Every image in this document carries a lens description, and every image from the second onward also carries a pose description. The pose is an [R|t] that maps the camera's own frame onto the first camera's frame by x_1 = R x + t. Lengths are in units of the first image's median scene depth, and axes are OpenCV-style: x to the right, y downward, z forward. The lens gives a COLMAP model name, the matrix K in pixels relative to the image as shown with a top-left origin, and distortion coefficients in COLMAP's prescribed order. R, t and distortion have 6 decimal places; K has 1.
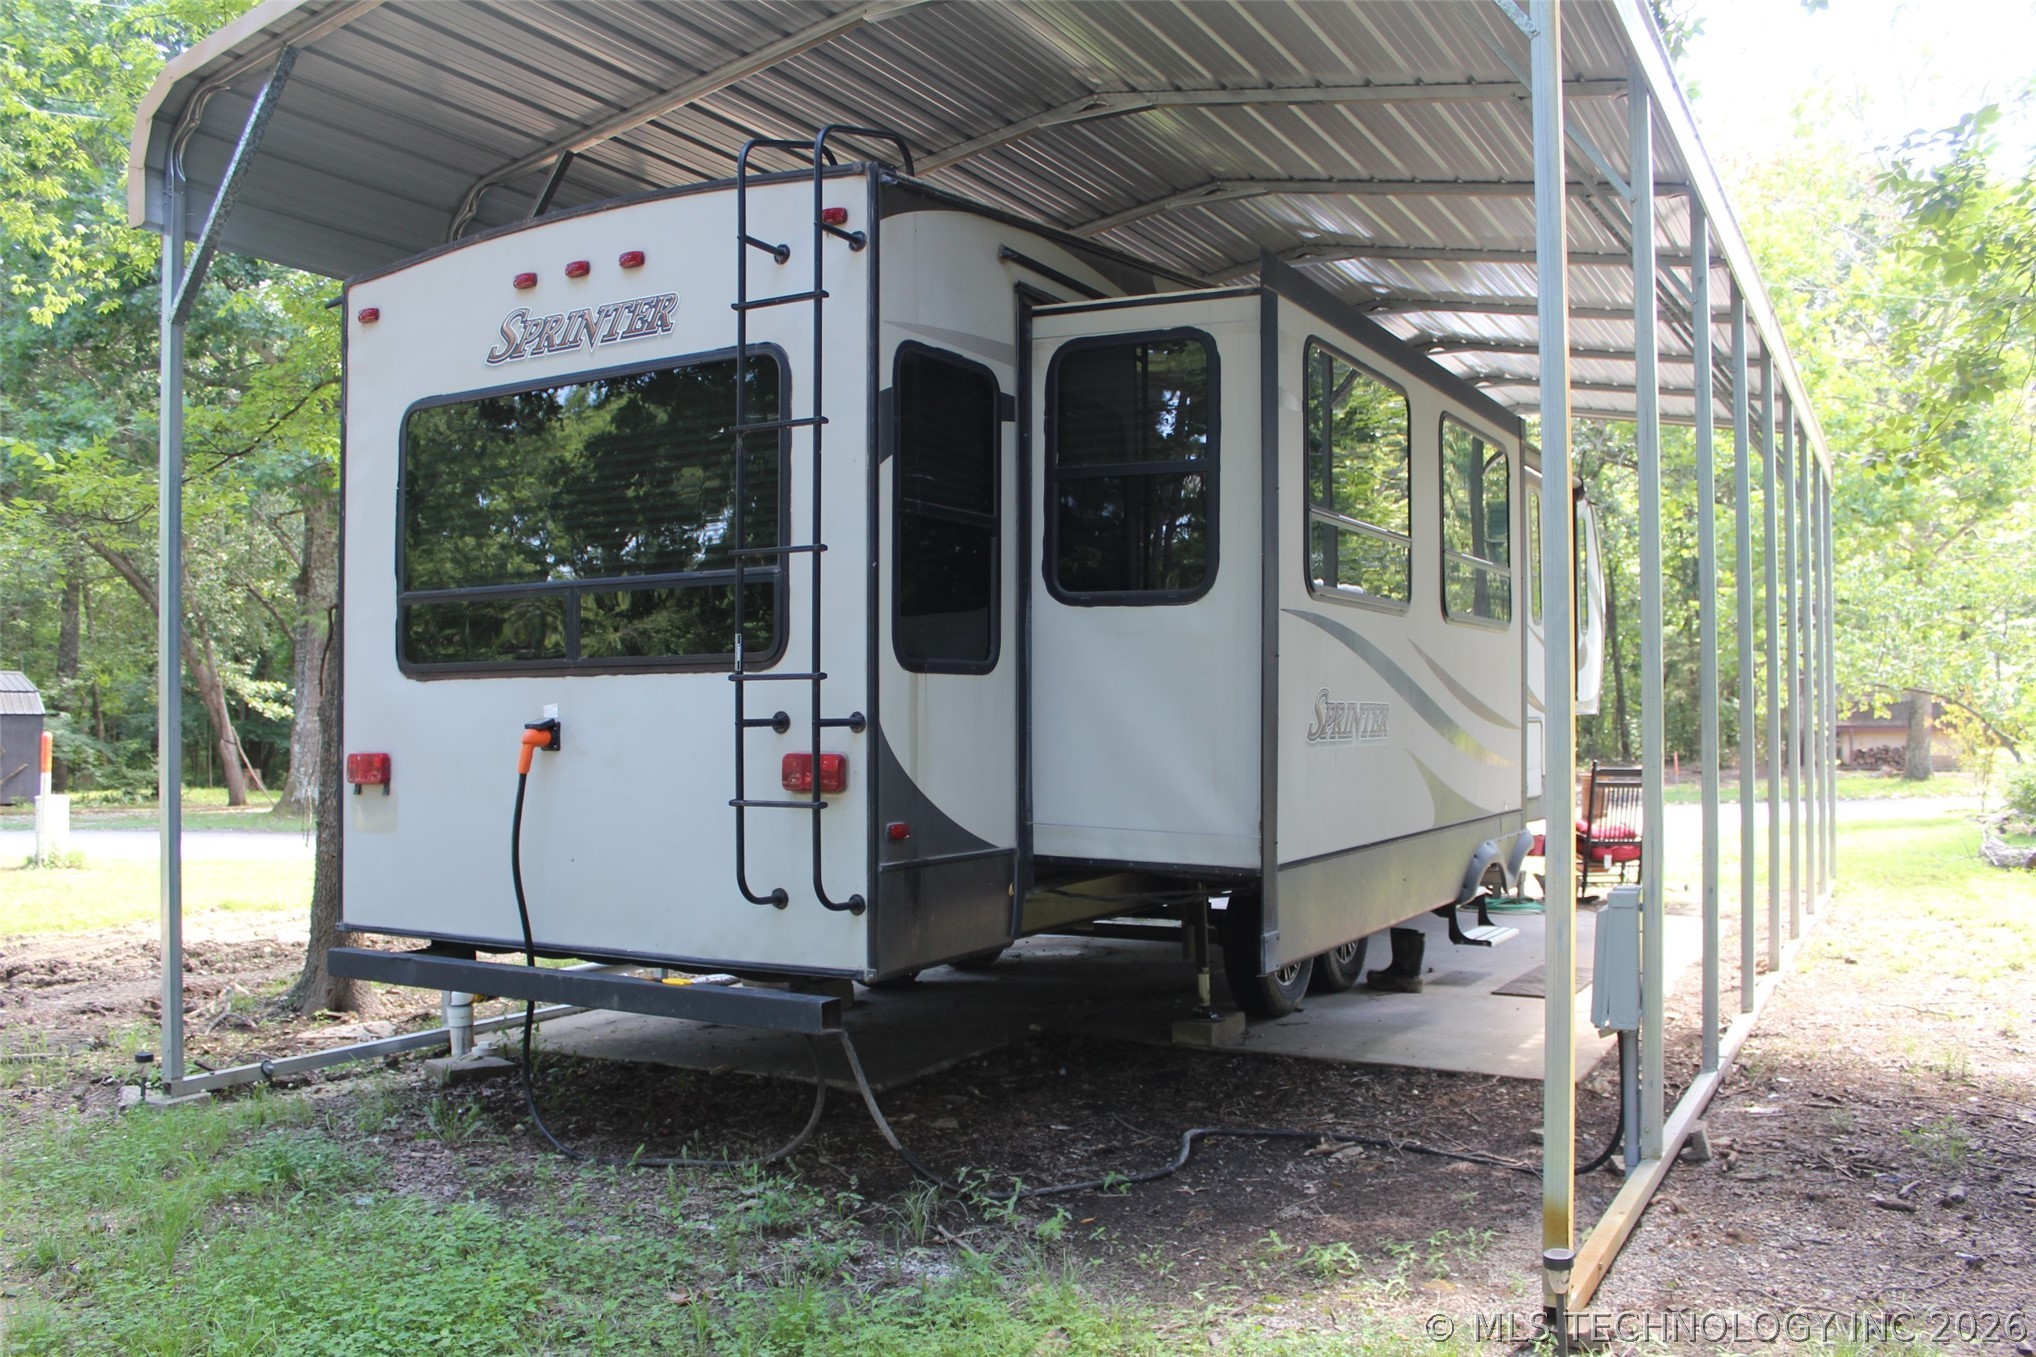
lens RADIAL K [[1704.4, 0, 1017.2], [0, 1704.4, 700.7], [0, 0, 1]] dist [-0.171010, 0.165804]
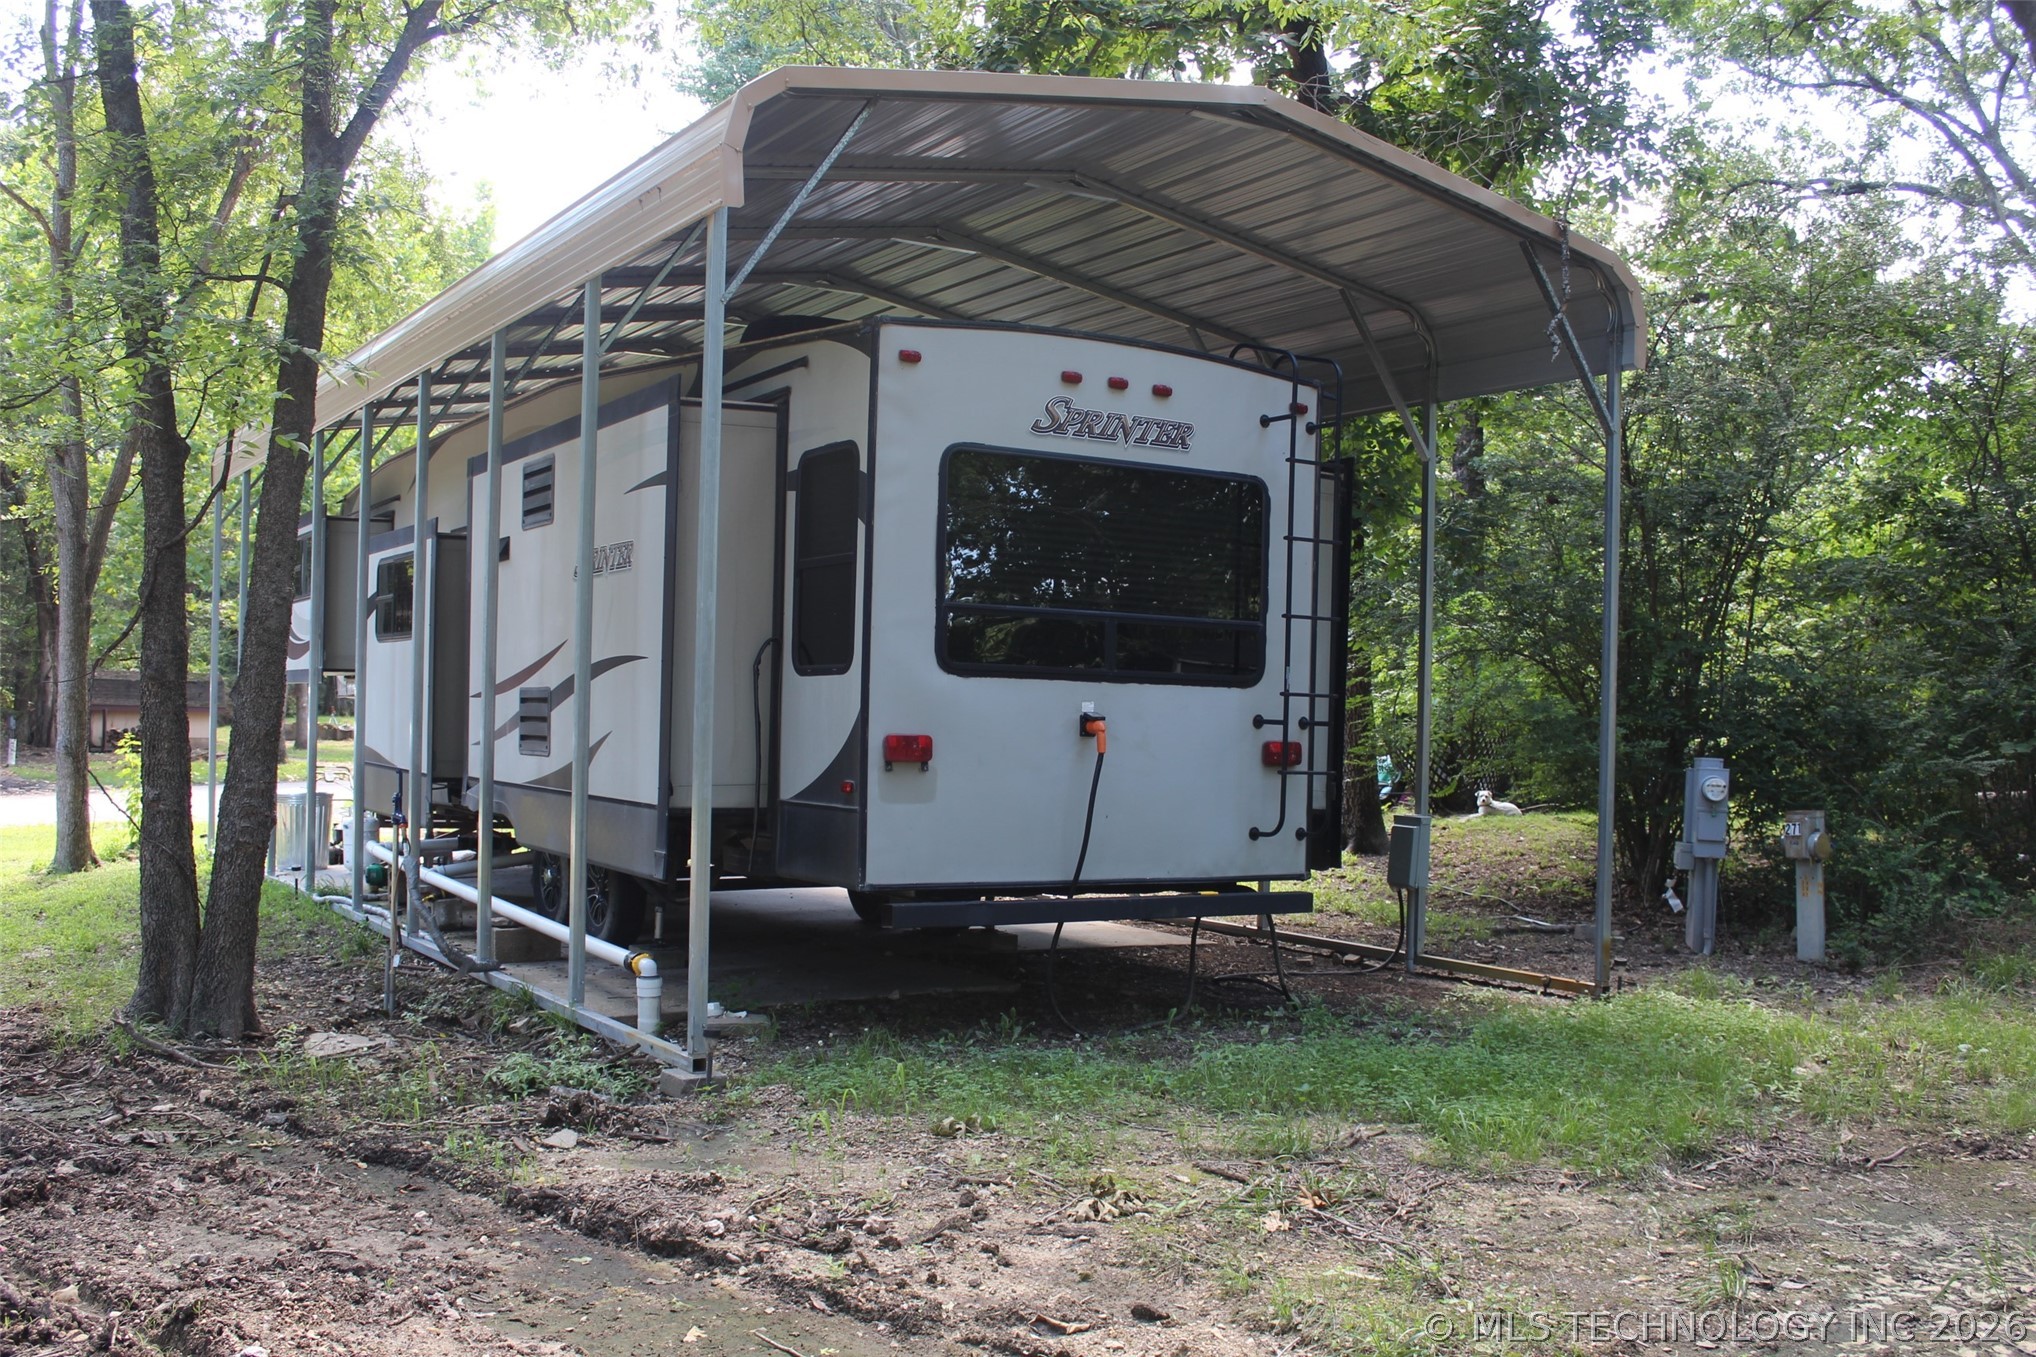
lens RADIAL K [[1912.9, 0, 1018.0], [0, 1912.9, 678.5], [0, 0, 1]] dist [-0.212521, 0.000648]
pose [[0.490970, 0.040354, 0.870241, -1.644229], [-0.039962, 0.998918, -0.023775, 0.021851], [-0.870259, -0.023104, 0.492052, 0.303380]]
